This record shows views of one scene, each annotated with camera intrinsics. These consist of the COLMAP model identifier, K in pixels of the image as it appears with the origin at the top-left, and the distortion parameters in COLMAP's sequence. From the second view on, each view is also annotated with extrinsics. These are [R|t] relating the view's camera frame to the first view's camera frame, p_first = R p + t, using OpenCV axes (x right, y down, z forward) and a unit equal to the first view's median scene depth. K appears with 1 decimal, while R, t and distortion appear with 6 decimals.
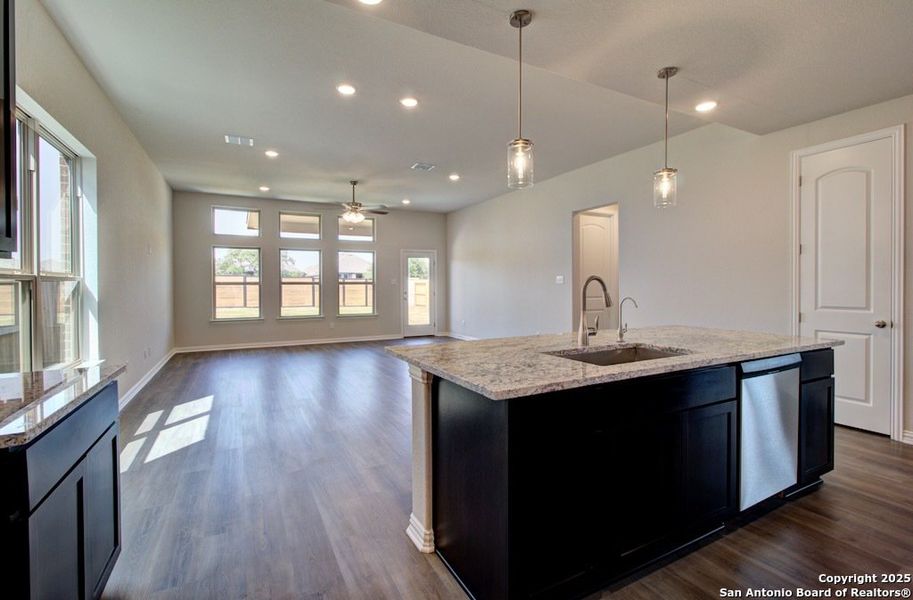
lens RADIAL K [[421.7, 0, 456.4], [0, 421.7, 287.7], [0, 0, 1]] dist [0.002893, -0.002357]
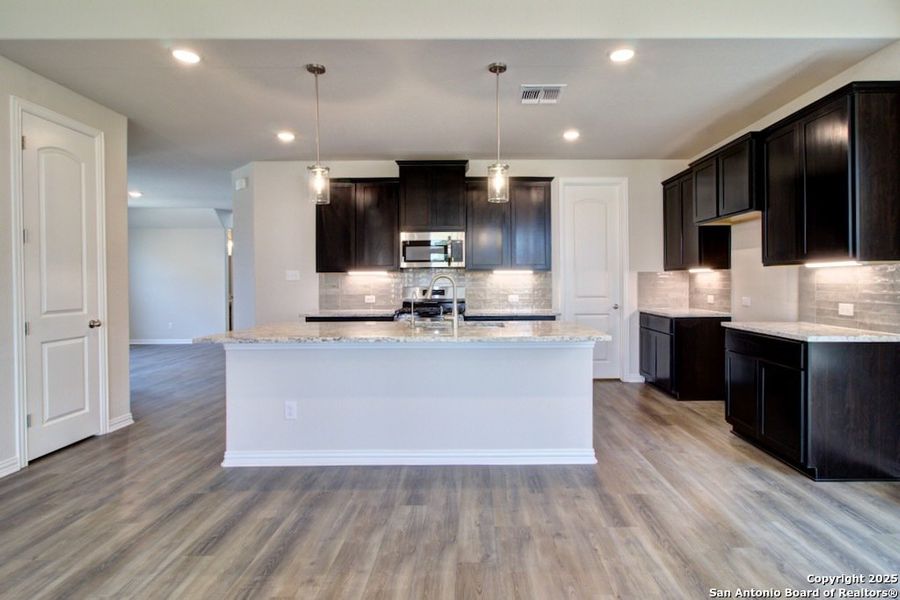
lens RADIAL K [[457.7, 0, 475.1], [0, 457.7, 286.4], [0, 0, 1]] dist [-0.005338, 0.000702]
pose [[-0.895449, 0.003181, 0.445152, -0.126962], [0.011341, 0.999813, 0.015670, -0.004063], [-0.445019, 0.019080, -0.895318, 0.729485]]
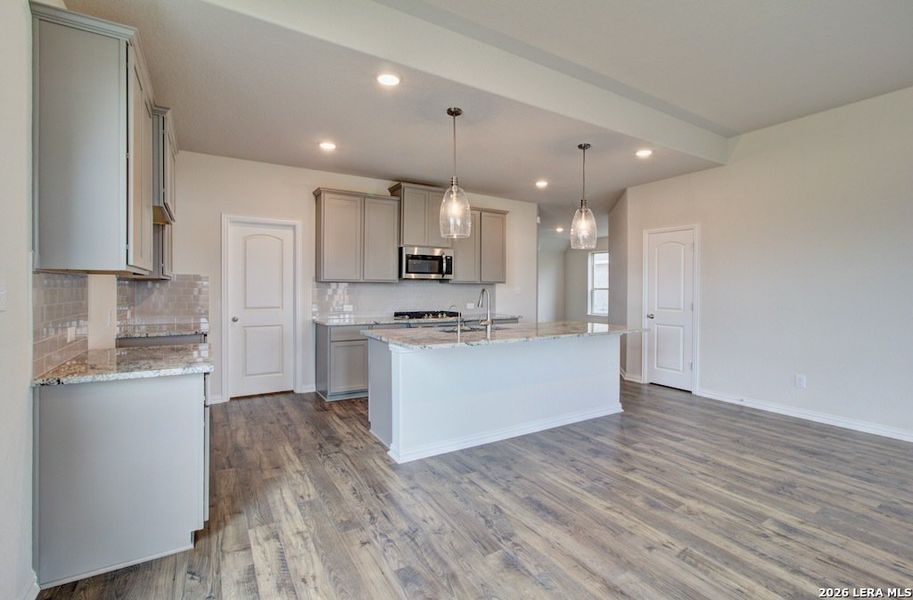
lens RADIAL K [[421.7, 0, 465.9], [0, 421.7, 288.4], [0, 0, 1]] dist [0.002893, -0.002357]
pose [[-0.996955, 0.001729, -0.077955, 0.244217], [0.001267, 0.999981, 0.005973, -0.010167], [0.077964, 0.005856, -0.996939, 0.882244]]
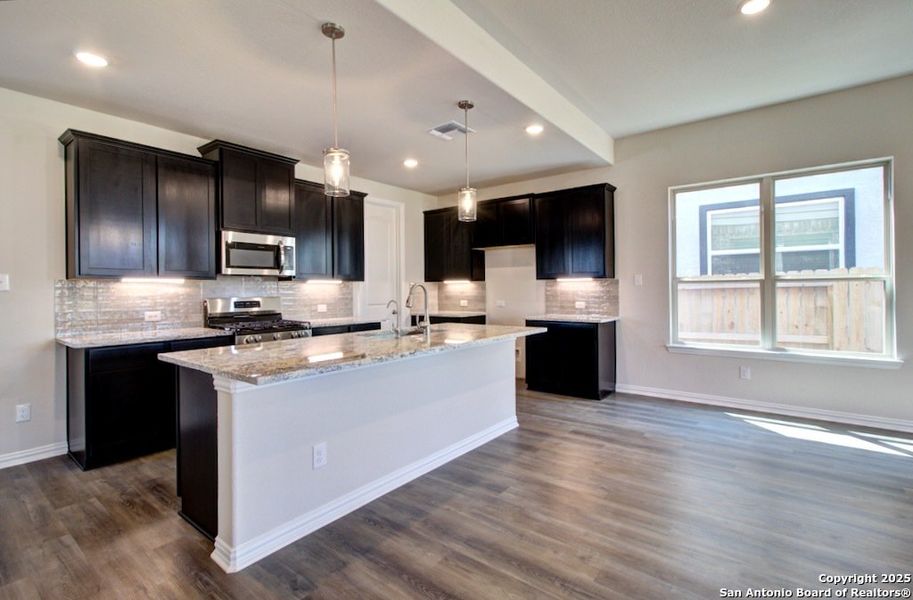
lens RADIAL K [[430.9, 0, 452.9], [0, 430.9, 291.3], [0, 0, 1]] dist [-0.008508, 0.001925]
pose [[-0.903627, 0.015440, -0.428041, 0.266404], [0.010717, 0.999852, 0.013443, -0.006534], [0.428185, 0.007560, -0.903659, 0.751141]]
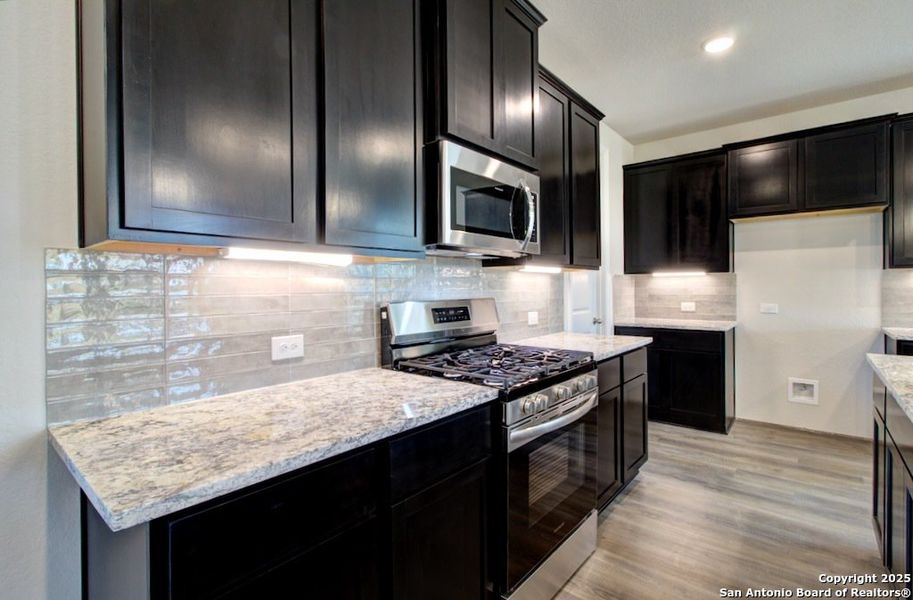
lens RADIAL K [[430.9, 0, 444.3], [0, 430.9, 289.5], [0, 0, 1]] dist [-0.008508, 0.001925]
pose [[-0.918279, 0.013933, -0.395688, 0.385943], [0.009684, 0.999872, 0.012735, -0.003450], [0.395815, 0.007862, -0.918297, 0.348498]]
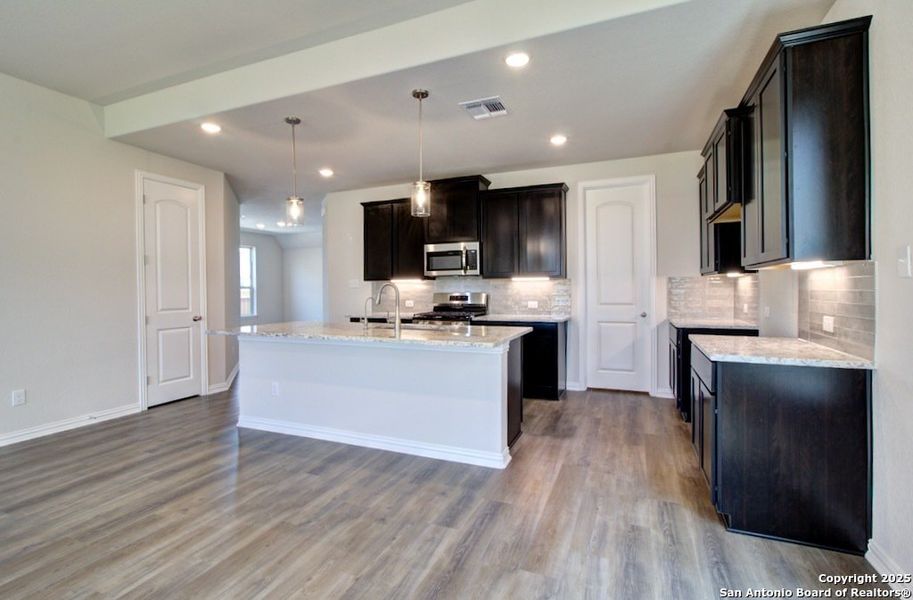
lens RADIAL K [[430.9, 0, 458.4], [0, 430.9, 292.3], [0, 0, 1]] dist [-0.008508, 0.001925]
pose [[-0.646921, 0.001785, 0.762555, -0.319620], [0.015750, 0.999815, 0.011021, -0.002265], [-0.762395, 0.019140, -0.646829, 0.591107]]
